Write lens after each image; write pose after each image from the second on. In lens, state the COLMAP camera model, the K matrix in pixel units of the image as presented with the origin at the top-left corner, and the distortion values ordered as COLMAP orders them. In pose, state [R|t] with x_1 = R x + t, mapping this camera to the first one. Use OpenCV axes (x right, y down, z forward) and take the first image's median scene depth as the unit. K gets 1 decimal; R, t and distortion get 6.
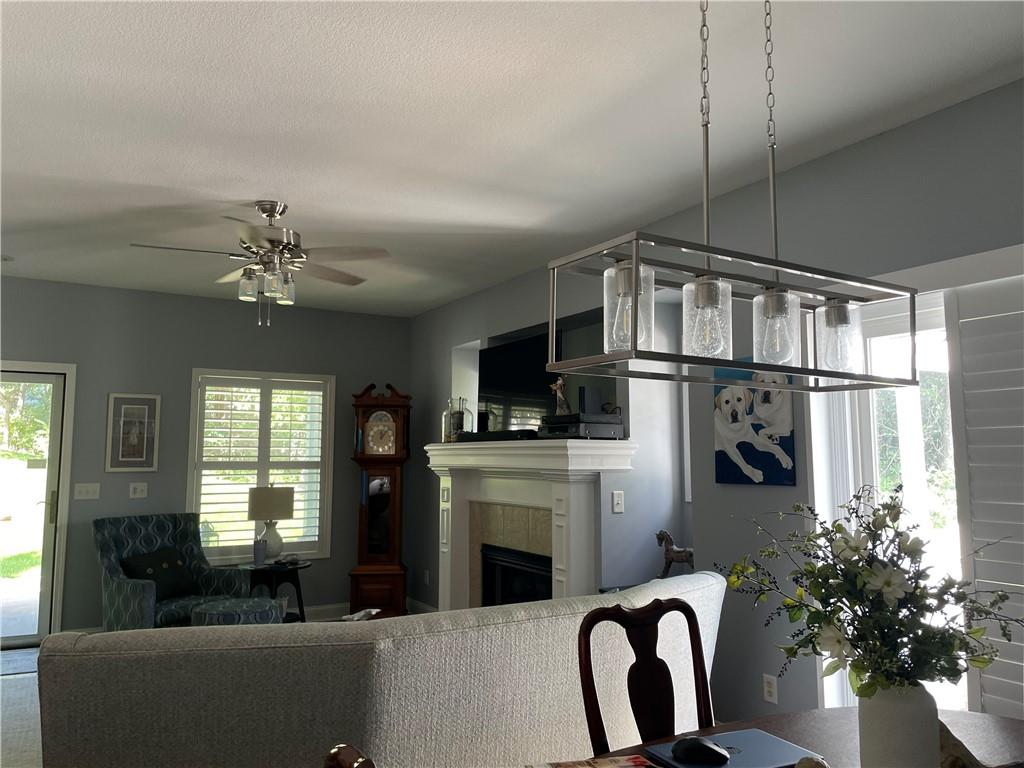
lens RADIAL K [[776.6, 0, 512.0], [0, 776.6, 384.0], [0, 0, 1]] dist [0.093968, -0.142352]
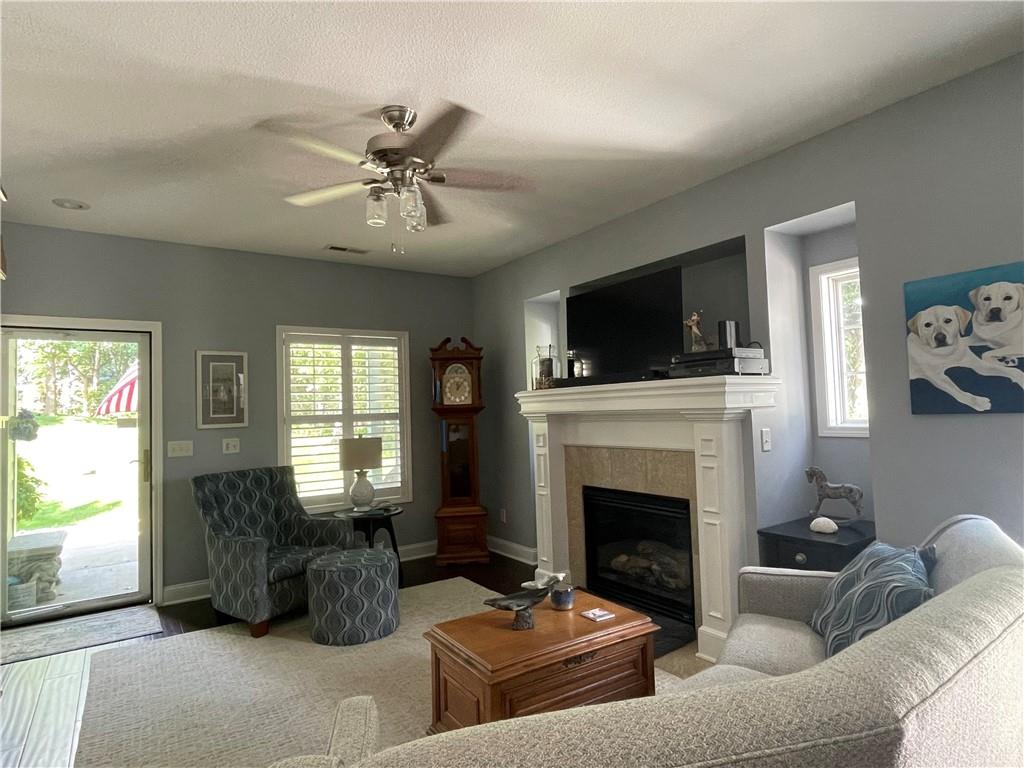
lens RADIAL K [[576.5, 0, 518.2], [0, 576.5, 387.1], [0, 0, 1]] dist [-0.001630, -0.000992]
pose [[0.996542, -0.032290, 0.076563, -0.158828], [0.028087, 0.998071, 0.055358, 0.028187], [-0.078203, -0.053017, 0.995527, 0.232374]]
